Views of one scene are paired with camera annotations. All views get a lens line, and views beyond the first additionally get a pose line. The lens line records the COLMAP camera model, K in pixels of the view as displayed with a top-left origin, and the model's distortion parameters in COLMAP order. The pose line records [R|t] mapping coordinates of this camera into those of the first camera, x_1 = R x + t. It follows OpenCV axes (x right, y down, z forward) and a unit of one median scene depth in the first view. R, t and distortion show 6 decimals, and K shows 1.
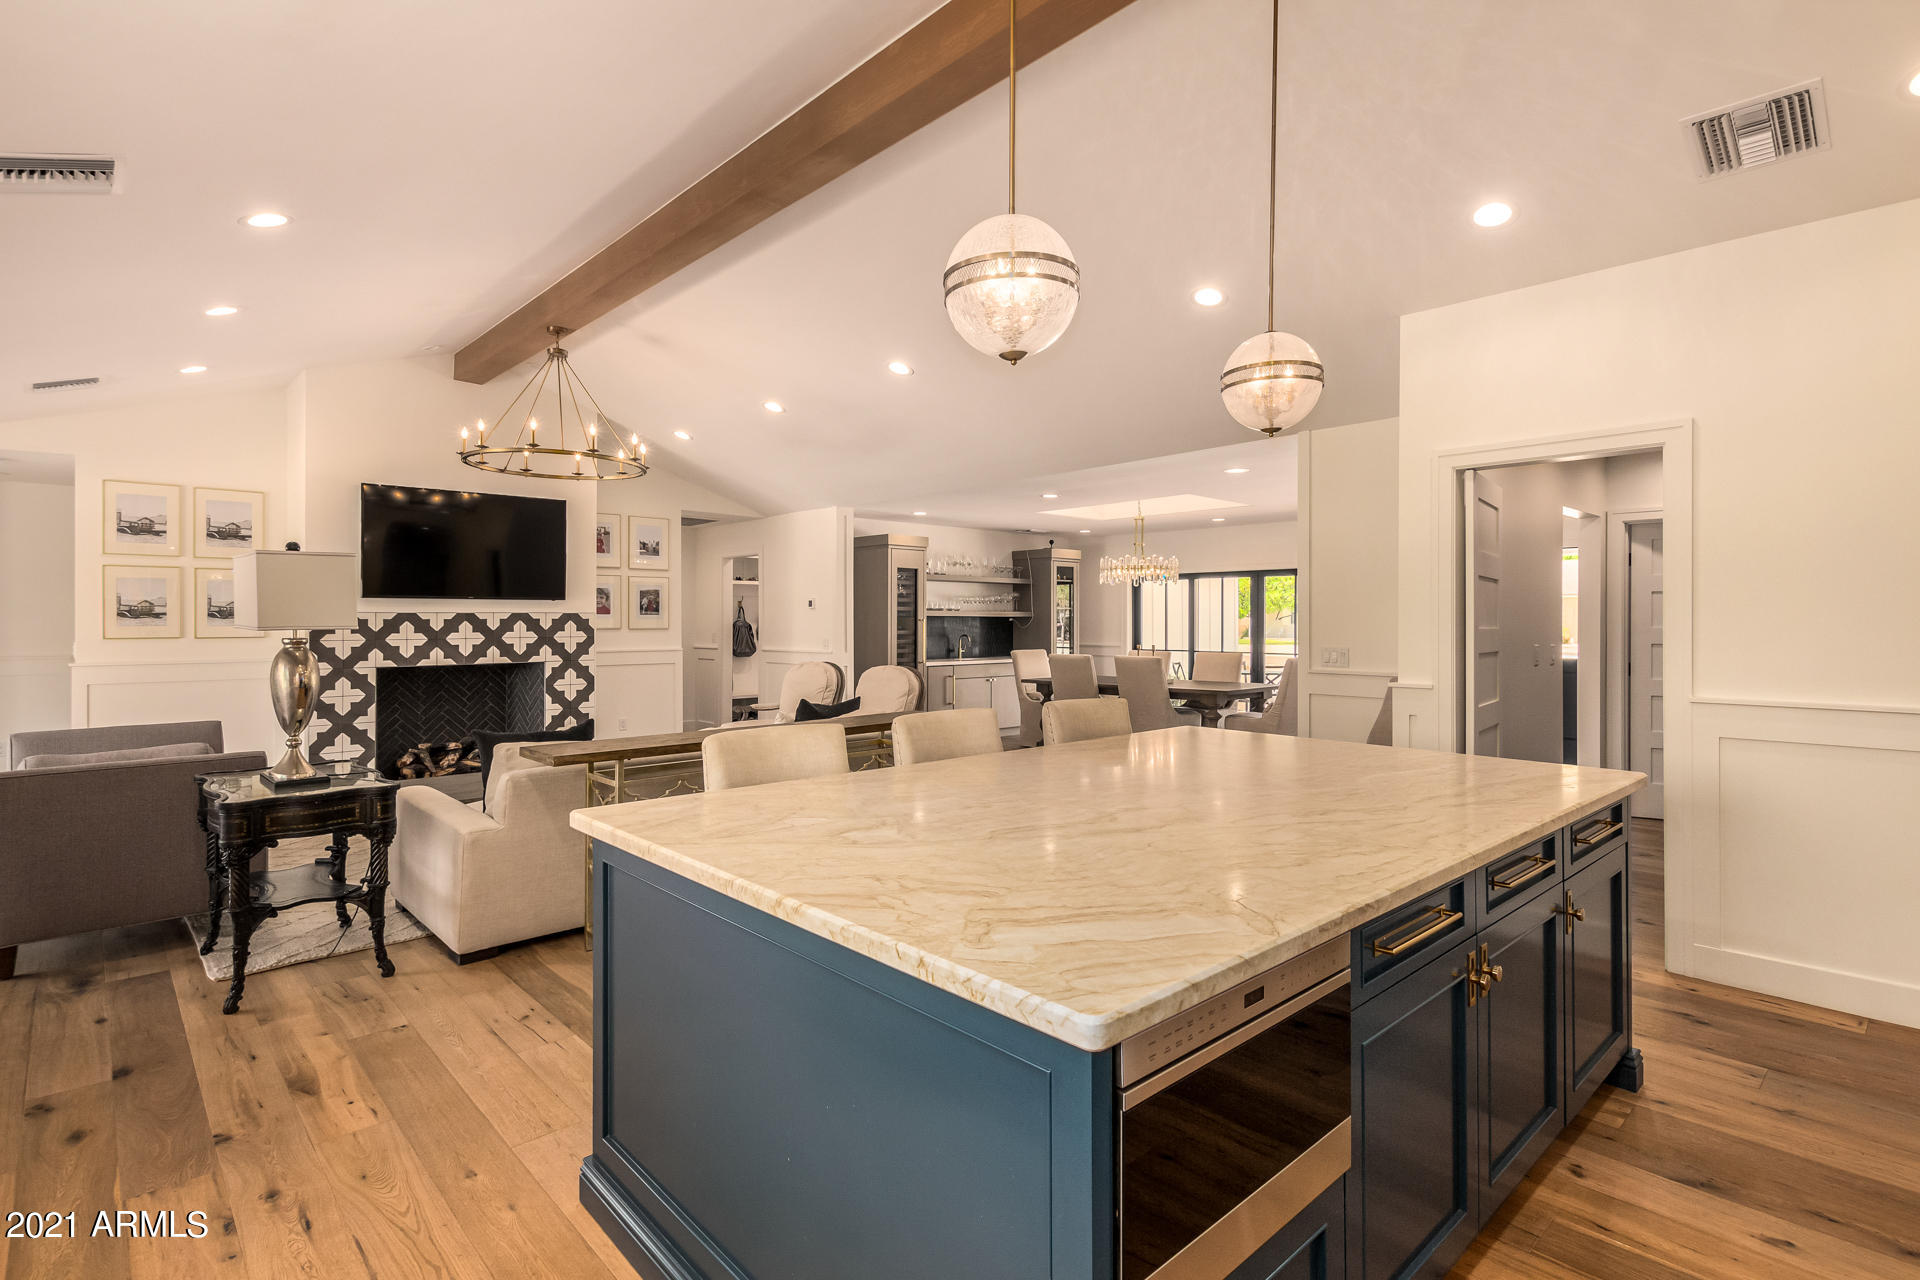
lens RADIAL K [[952.0, 0, 960.3], [0, 952.0, 626.7], [0, 0, 1]] dist [0.014109, -0.000234]
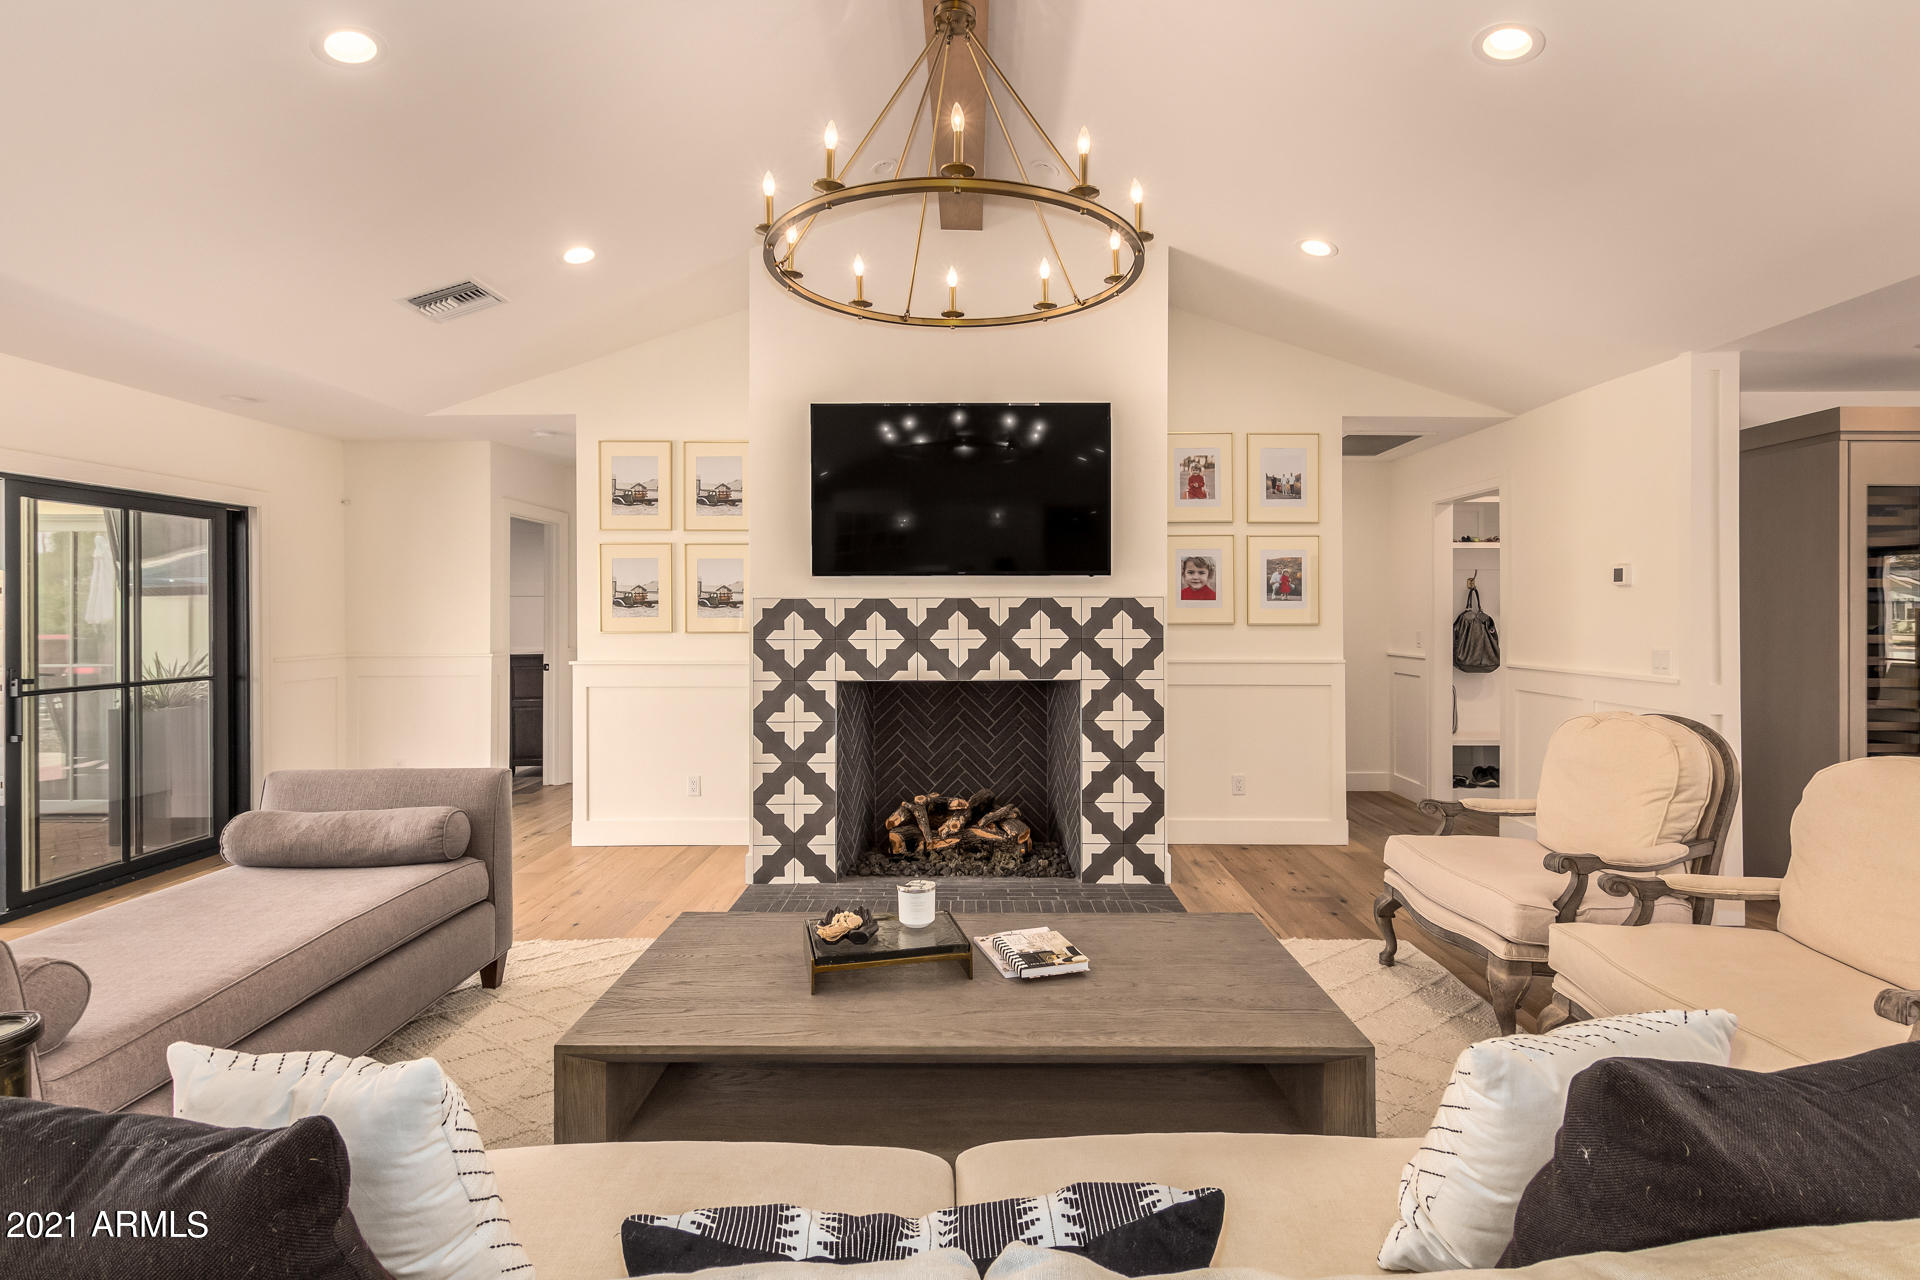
lens RADIAL K [[952.0, 0, 959.3], [0, 952.0, 601.9], [0, 0, 1]] dist [0.014109, -0.000234]
pose [[0.731820, -0.006746, -0.681465, -0.089058], [-0.004891, 0.999873, -0.015150, -0.002507], [0.681481, 0.014420, 0.731694, 0.527528]]
